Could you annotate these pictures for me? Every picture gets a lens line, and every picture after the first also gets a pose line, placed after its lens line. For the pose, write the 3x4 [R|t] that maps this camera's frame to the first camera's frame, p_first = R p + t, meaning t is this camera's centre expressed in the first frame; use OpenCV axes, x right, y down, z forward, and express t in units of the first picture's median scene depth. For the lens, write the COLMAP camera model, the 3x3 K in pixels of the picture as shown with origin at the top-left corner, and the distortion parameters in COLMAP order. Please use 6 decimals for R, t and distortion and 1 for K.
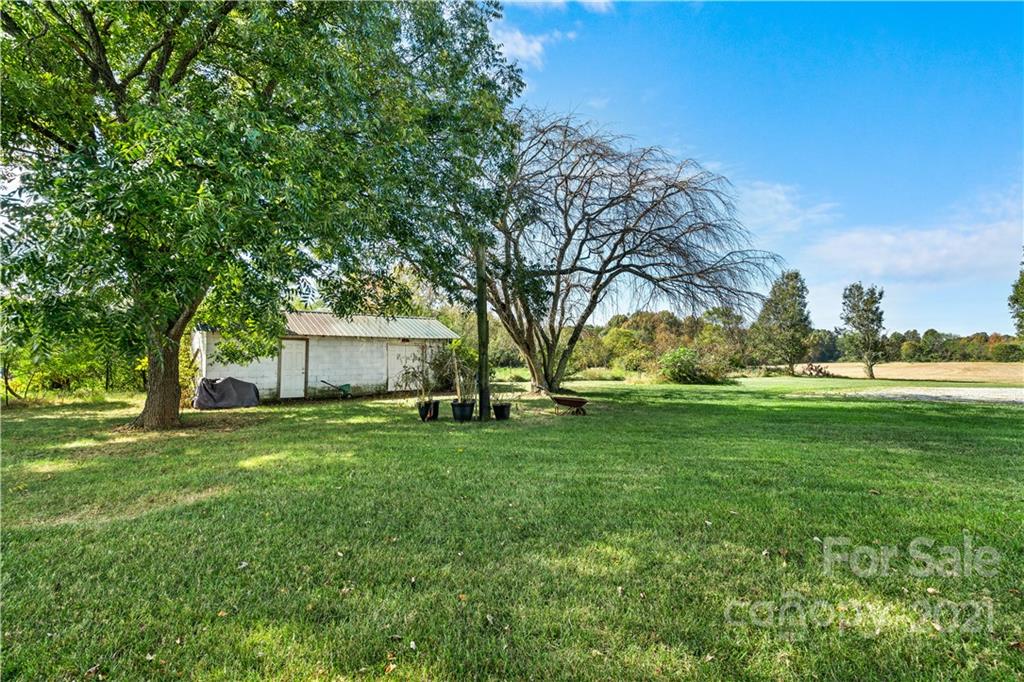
lens RADIAL K [[467.0, 0, 507.3], [0, 467.0, 338.8], [0, 0, 1]] dist [-0.008743, 0.001760]
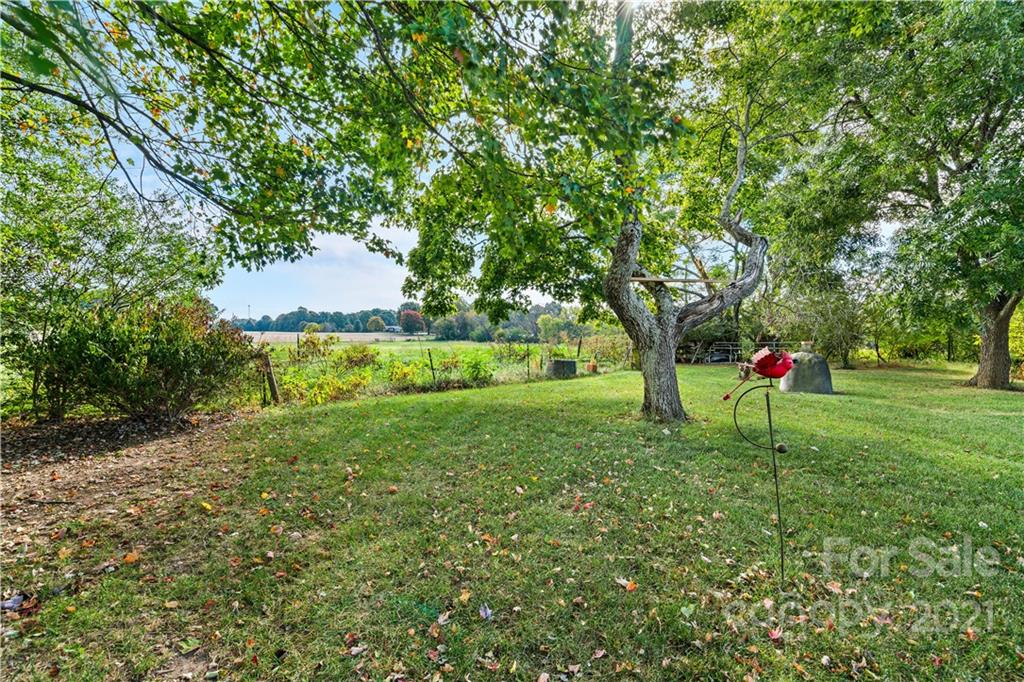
lens RADIAL K [[467.0, 0, 509.1], [0, 467.0, 334.0], [0, 0, 1]] dist [-0.008743, 0.001760]
pose [[0.099244, 0.009069, -0.995022, 0.246501], [0.030208, 0.999470, 0.012123, -0.009420], [0.994604, -0.031261, 0.098918, -0.278874]]
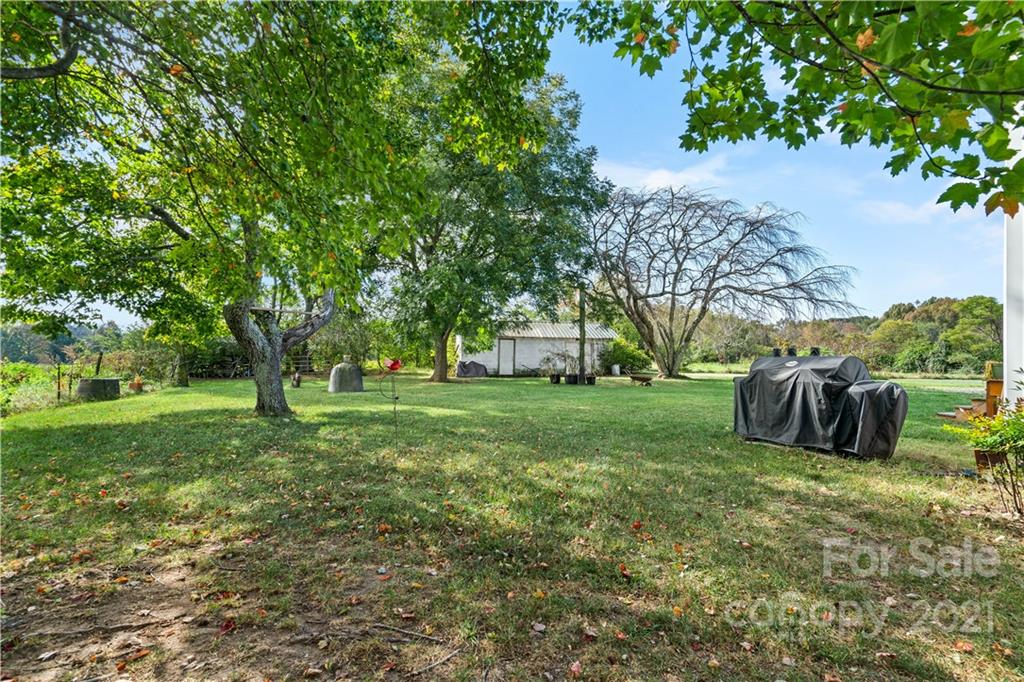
lens RADIAL K [[467.0, 0, 513.8], [0, 467.0, 343.8], [0, 0, 1]] dist [-0.008743, 0.001760]
pose [[0.879423, 0.005163, -0.476014, 0.364528], [0.005491, 0.999765, 0.020987, -0.018874], [0.476010, -0.021070, 0.879187, -0.456609]]
